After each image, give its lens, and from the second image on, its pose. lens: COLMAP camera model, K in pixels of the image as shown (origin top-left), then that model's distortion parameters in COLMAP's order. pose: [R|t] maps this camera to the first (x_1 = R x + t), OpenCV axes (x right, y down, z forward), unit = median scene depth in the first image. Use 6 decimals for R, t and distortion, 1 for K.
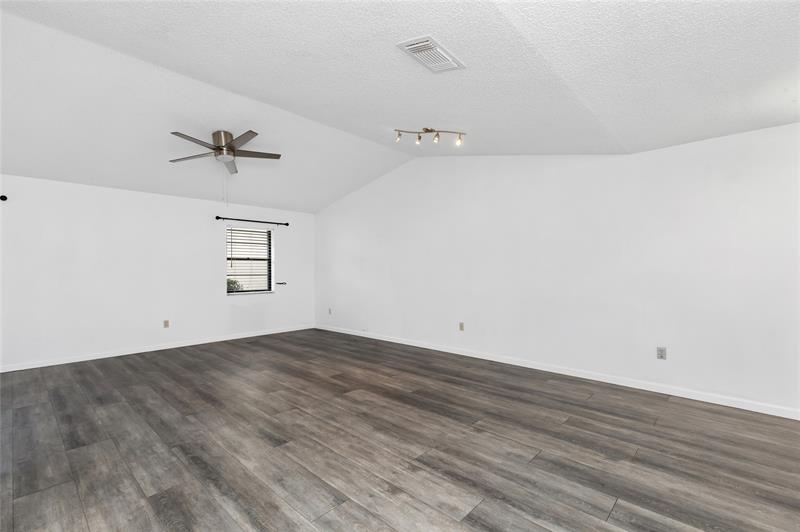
lens RADIAL K [[365.1, 0, 392.4], [0, 365.1, 266.9], [0, 0, 1]] dist [0.013158, -0.002201]
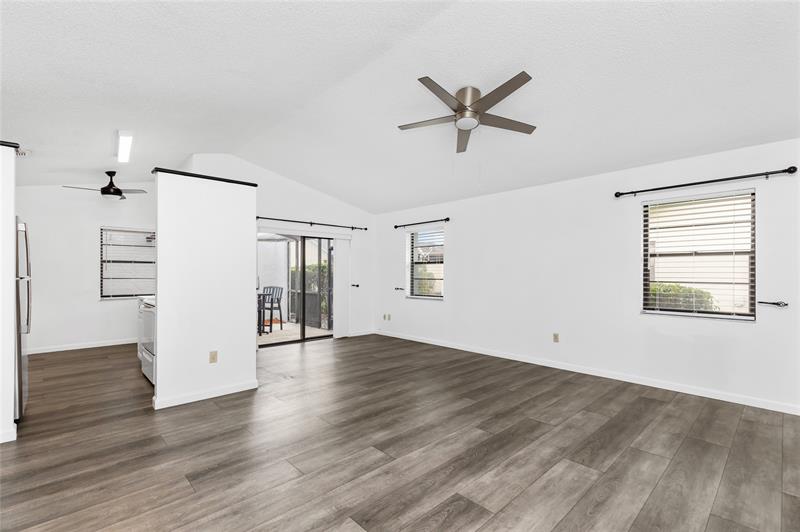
lens RADIAL K [[365.1, 0, 391.5], [0, 365.1, 273.9], [0, 0, 1]] dist [0.013158, -0.002201]
pose [[-0.064330, 0.010398, -0.997875, 0.394238], [0.005982, 0.999932, 0.010034, 0.000762], [0.997911, -0.005324, -0.064387, 1.160714]]
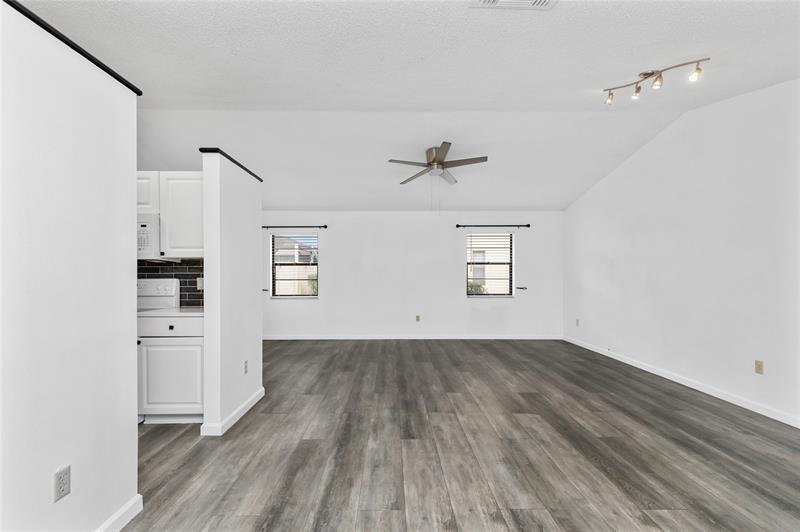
lens RADIAL K [[365.1, 0, 389.8], [0, 365.1, 282.8], [0, 0, 1]] dist [0.013158, -0.002201]
pose [[0.690817, 0.023207, -0.722657, 0.316947], [0.000841, 0.999458, 0.032900, -0.002815], [0.723029, -0.023335, 0.690423, 0.180001]]
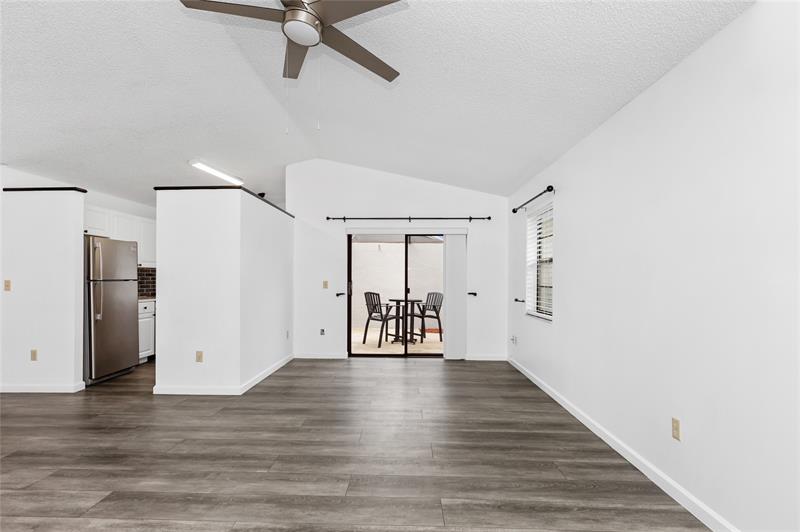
lens RADIAL K [[396.7, 0, 393.9], [0, 396.7, 275.1], [0, 0, 1]] dist [-0.000544, -0.000624]
pose [[-0.747555, 0.002961, -0.664193, -0.276001], [0.009528, 0.999935, -0.006267, 0.014382], [0.664132, -0.011013, -0.747534, 1.883543]]
